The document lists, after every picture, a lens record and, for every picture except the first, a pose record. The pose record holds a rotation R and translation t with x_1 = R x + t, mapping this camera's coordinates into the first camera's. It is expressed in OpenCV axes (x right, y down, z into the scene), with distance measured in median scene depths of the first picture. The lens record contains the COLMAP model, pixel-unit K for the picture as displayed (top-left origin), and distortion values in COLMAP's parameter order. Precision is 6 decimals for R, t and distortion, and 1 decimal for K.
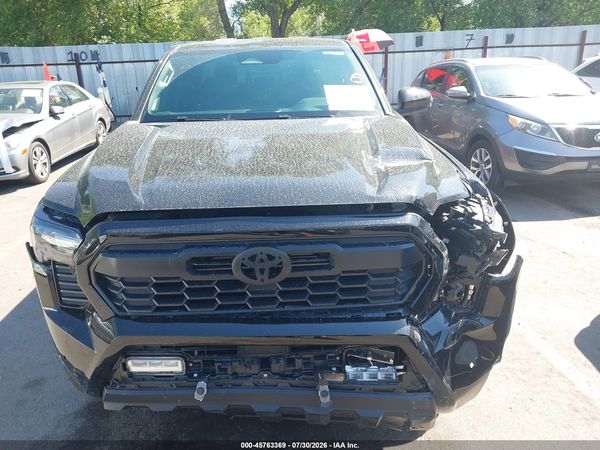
lens RADIAL K [[466.5, 0, 302.6], [0, 466.5, 237.5], [0, 0, 1]] dist [0.028485, -0.013620]
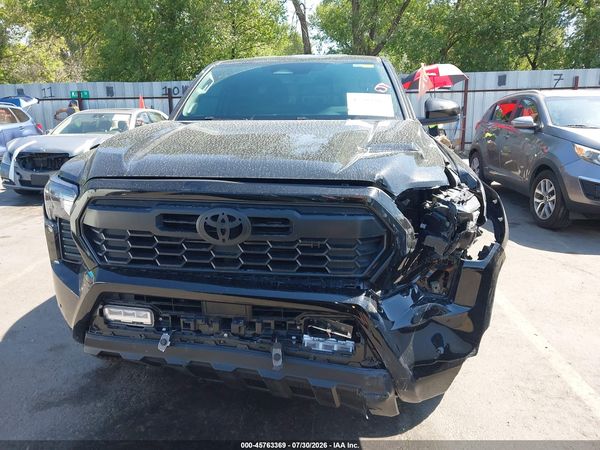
lens RADIAL K [[466.5, 0, 302.6], [0, 466.5, 237.5], [0, 0, 1]] dist [0.028485, -0.013620]
pose [[0.983660, 0.060597, -0.169534, 0.245577], [-0.074524, 0.994240, -0.077020, 0.139242], [0.163891, 0.088396, 0.982510, -0.020444]]
